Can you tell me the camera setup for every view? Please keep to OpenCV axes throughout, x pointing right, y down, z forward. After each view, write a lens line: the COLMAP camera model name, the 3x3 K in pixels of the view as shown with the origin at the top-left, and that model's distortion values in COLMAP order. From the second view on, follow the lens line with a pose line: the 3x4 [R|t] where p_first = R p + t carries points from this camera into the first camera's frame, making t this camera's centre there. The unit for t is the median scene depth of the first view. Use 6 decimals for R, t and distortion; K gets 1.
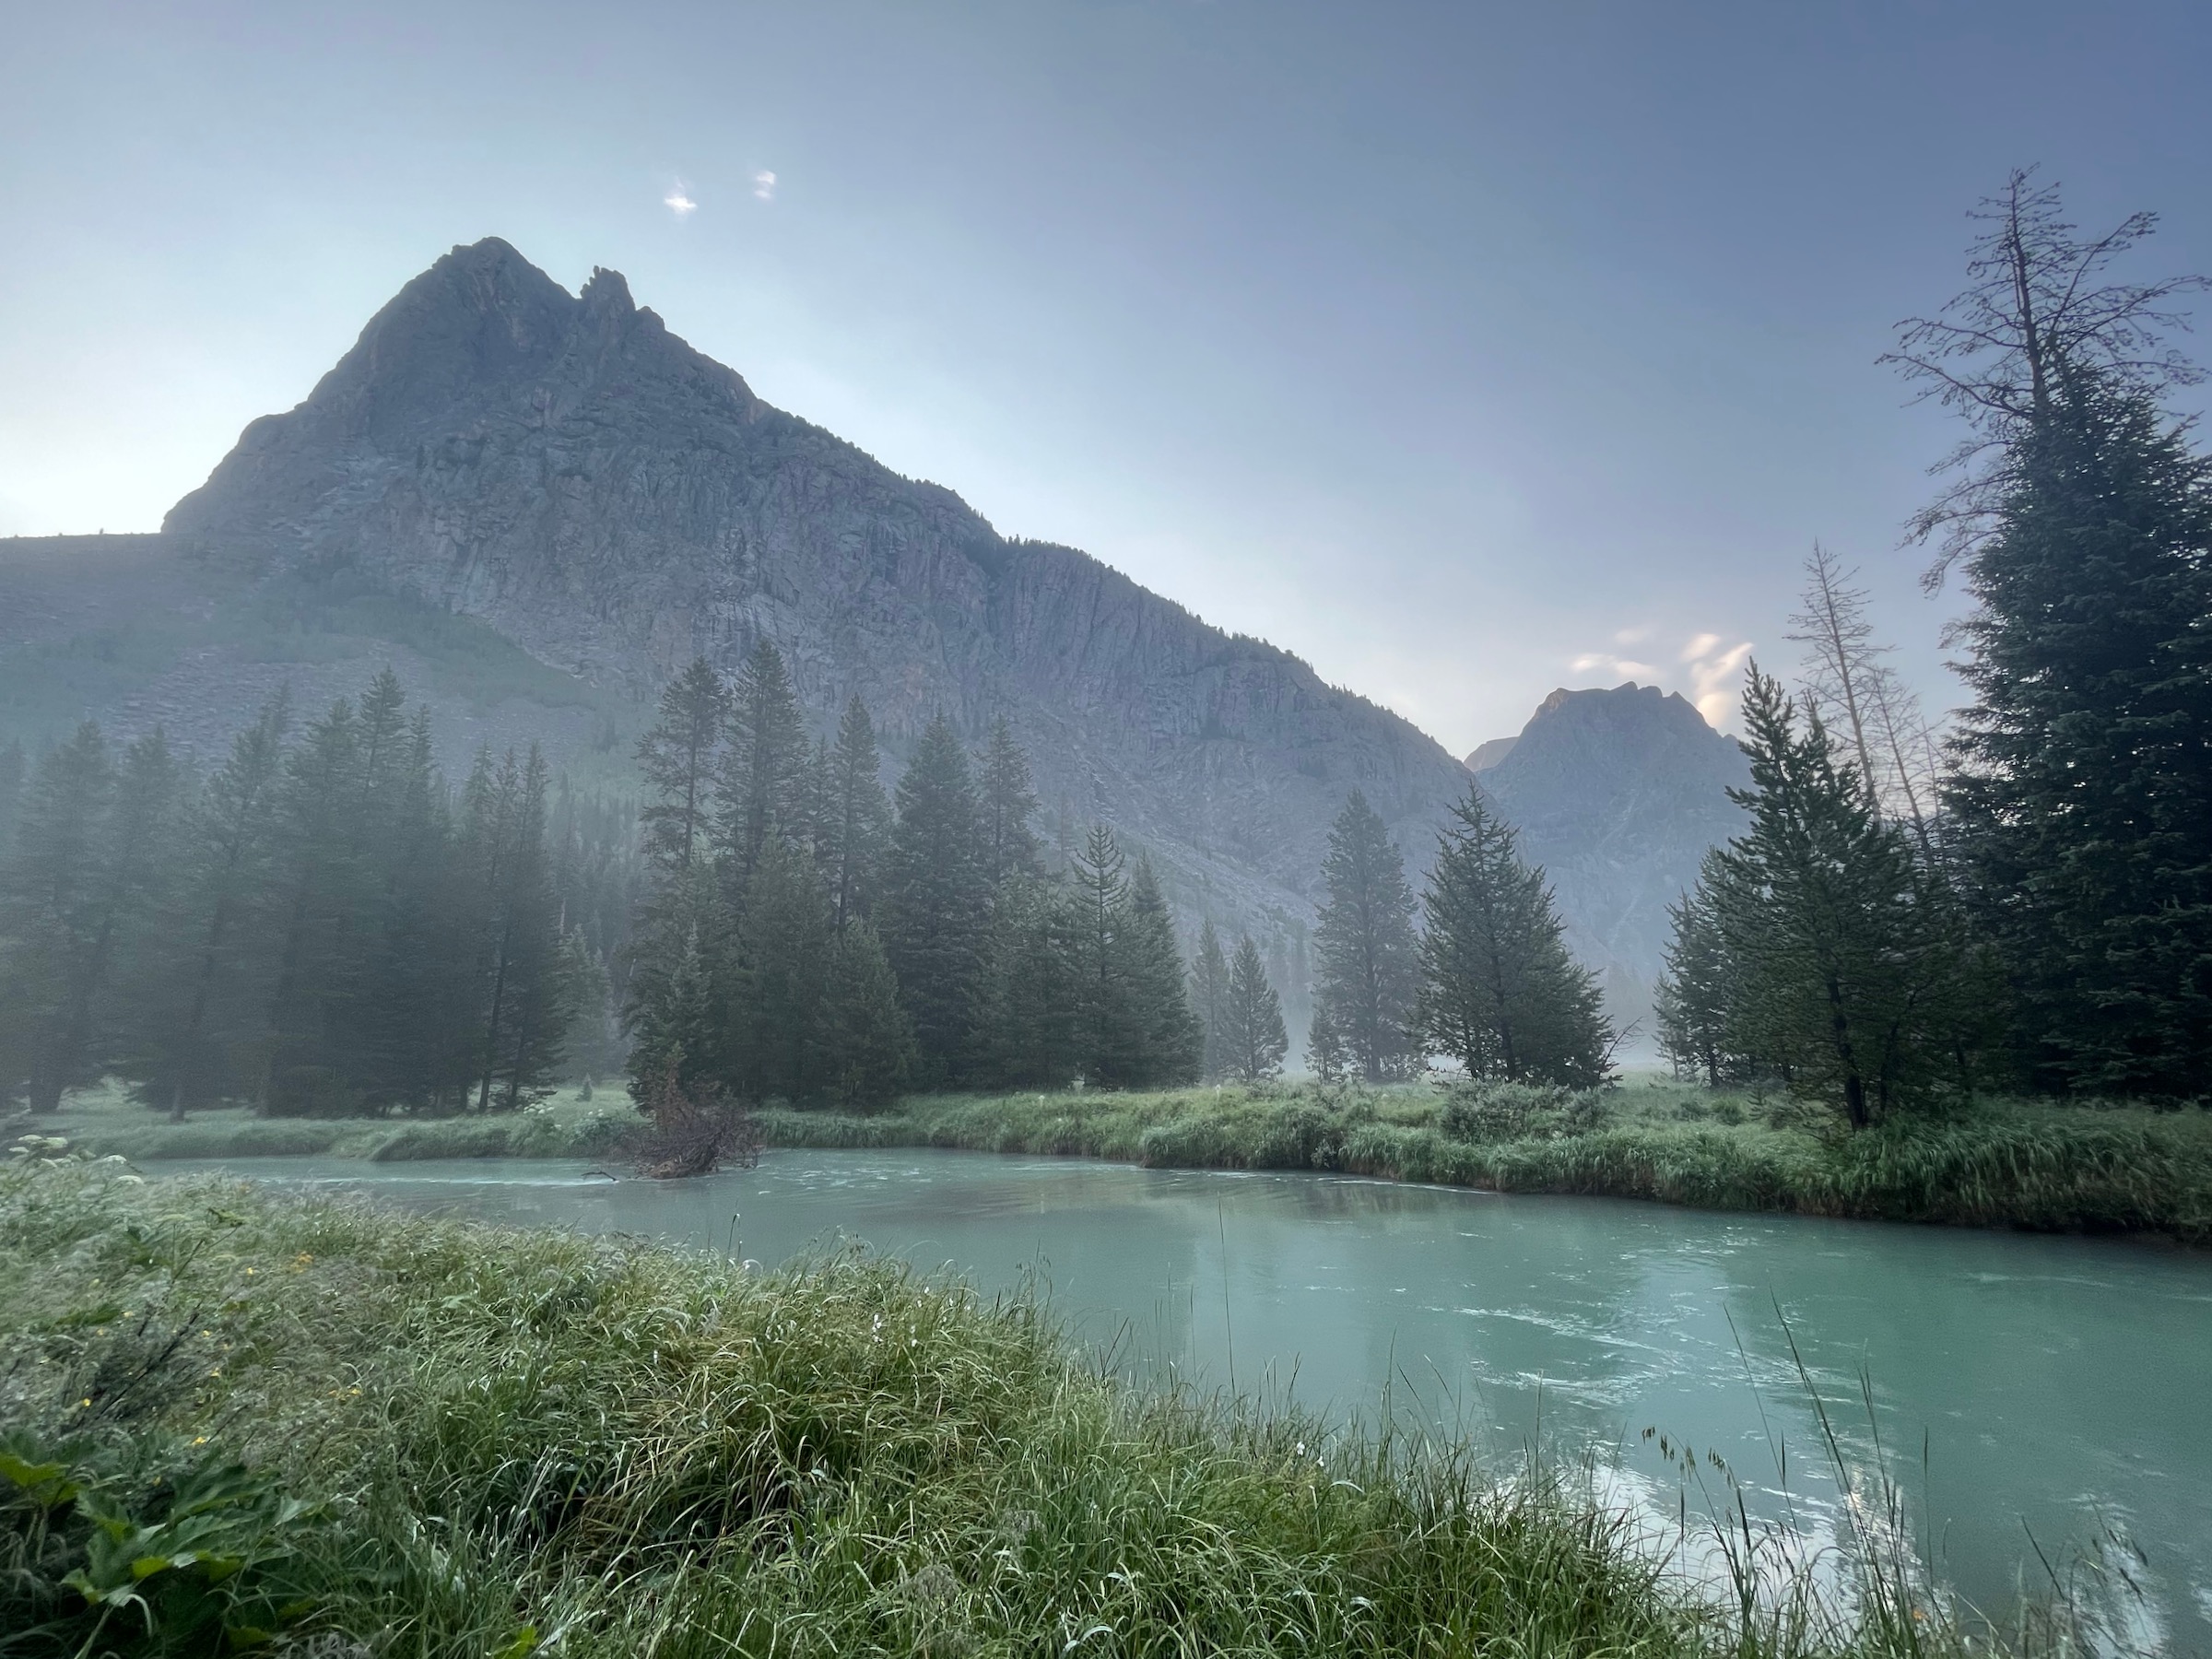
lens RADIAL K [[884.6, 0, 1108.4], [0, 884.6, 862.9], [0, 0, 1]] dist [-0.000182, -0.000034]
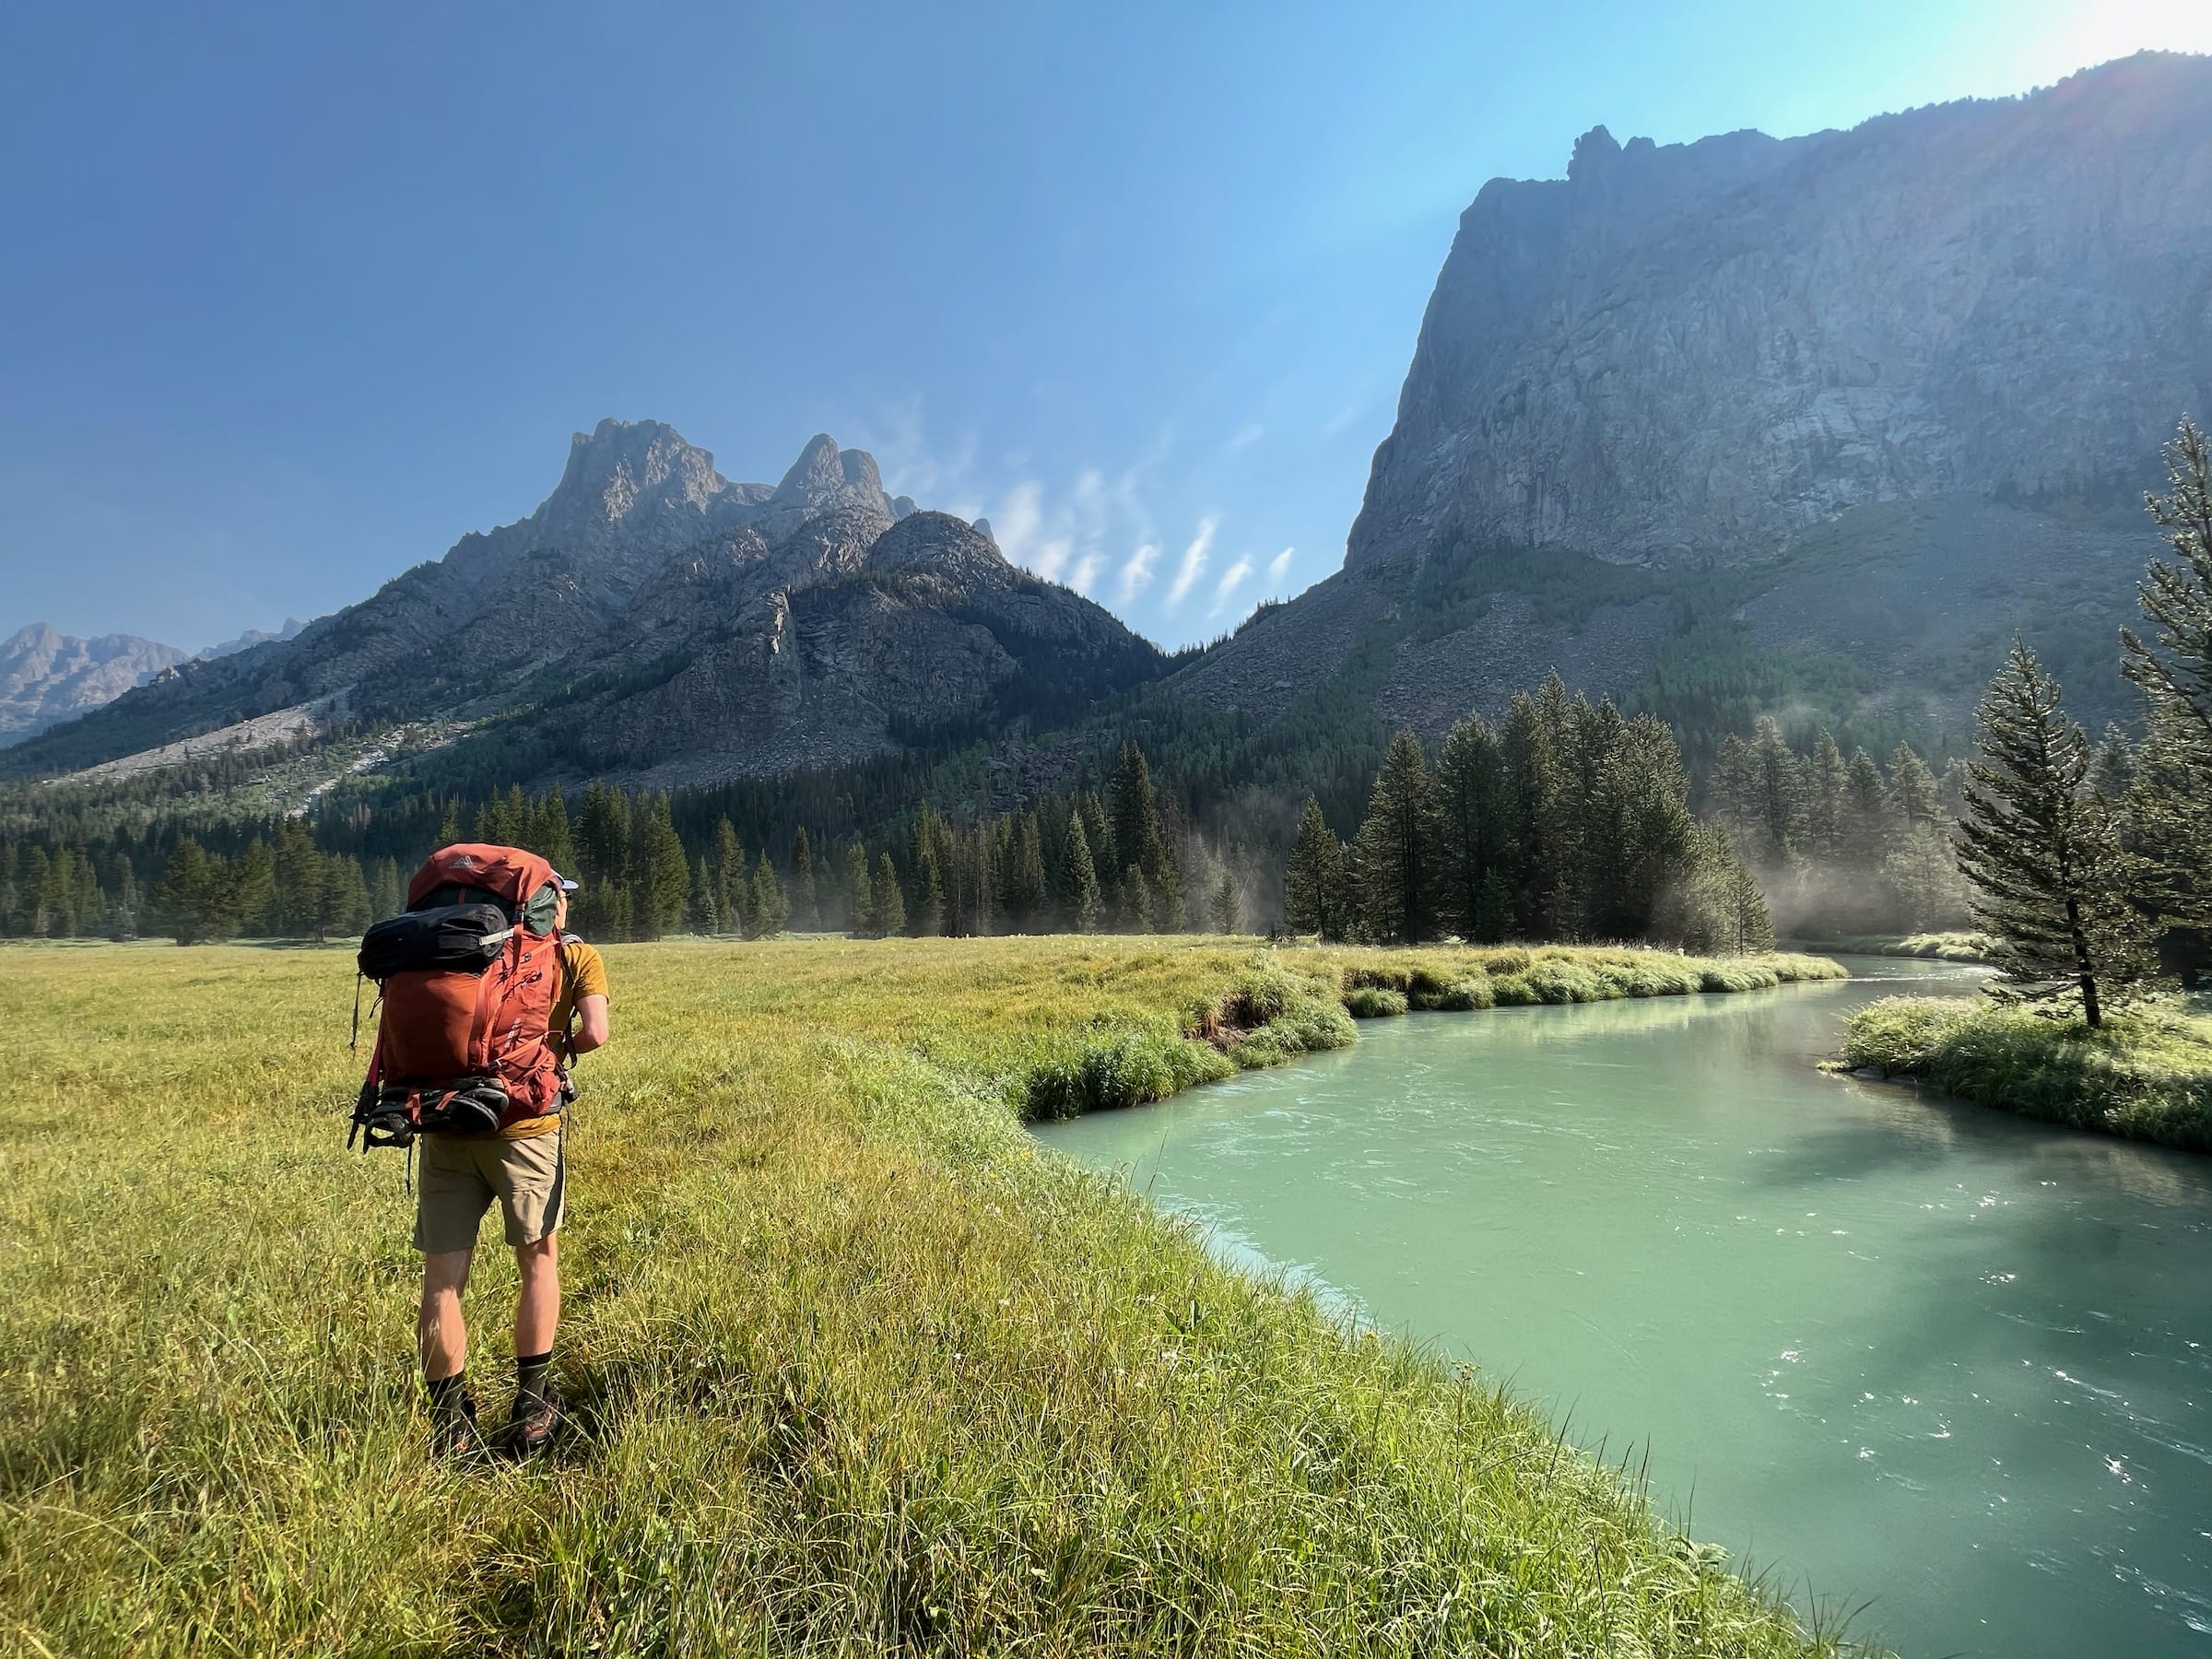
lens RADIAL K [[885.7, 0, 1106.0], [0, 885.7, 829.5], [0, 0, 1]] dist [-0.000776, -0.000177]
pose [[0.420843, -0.089477, -0.902710, 0.065092], [0.208497, 0.978023, 0.000259, -0.023144], [0.882848, -0.188321, 0.430250, -0.103919]]
